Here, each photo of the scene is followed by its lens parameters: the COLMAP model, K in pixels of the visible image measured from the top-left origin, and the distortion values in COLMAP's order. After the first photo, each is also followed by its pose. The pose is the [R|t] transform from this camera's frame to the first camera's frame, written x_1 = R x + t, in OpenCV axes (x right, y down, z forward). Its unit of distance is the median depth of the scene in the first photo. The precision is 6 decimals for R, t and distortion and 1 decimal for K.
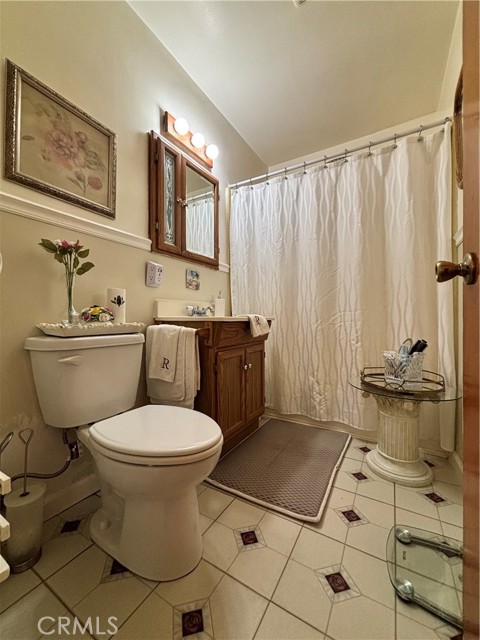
lens RADIAL K [[258.6, 0, 240.0], [0, 258.6, 320.0], [0, 0, 1]] dist [-0.000507, -0.000187]
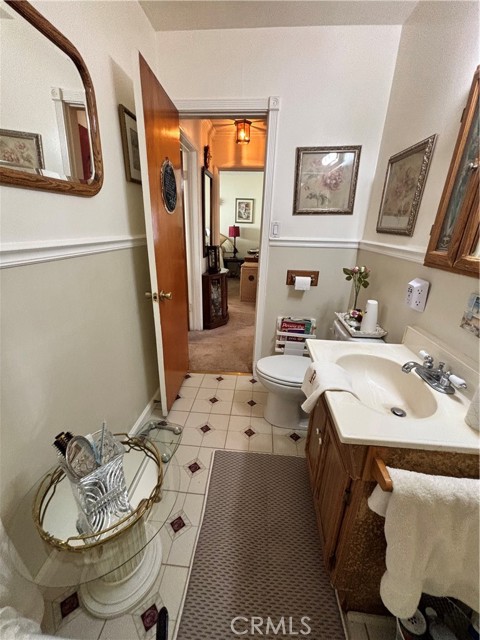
lens RADIAL K [[258.6, 0, 240.0], [0, 258.6, 320.0], [0, 0, 1]] dist [-0.000507, -0.000187]
pose [[-0.900803, 0.123085, -0.416418, 0.433135], [-0.027960, 0.940553, 0.338494, -0.312087], [0.433326, 0.316560, -0.843812, 1.276109]]
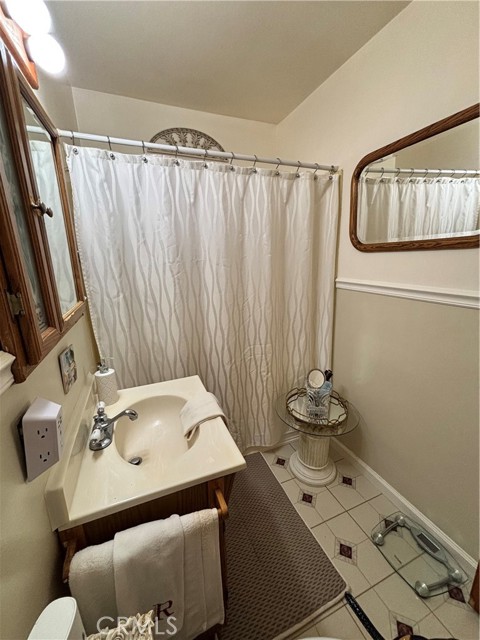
lens RADIAL K [[258.6, 0, 240.0], [0, 258.6, 320.0], [0, 0, 1]] dist [-0.000507, -0.000187]
pose [[0.605067, -0.206591, 0.768904, -0.353514], [0.025223, 0.970238, 0.240837, -0.364887], [-0.795775, -0.126328, 0.592270, 0.504545]]
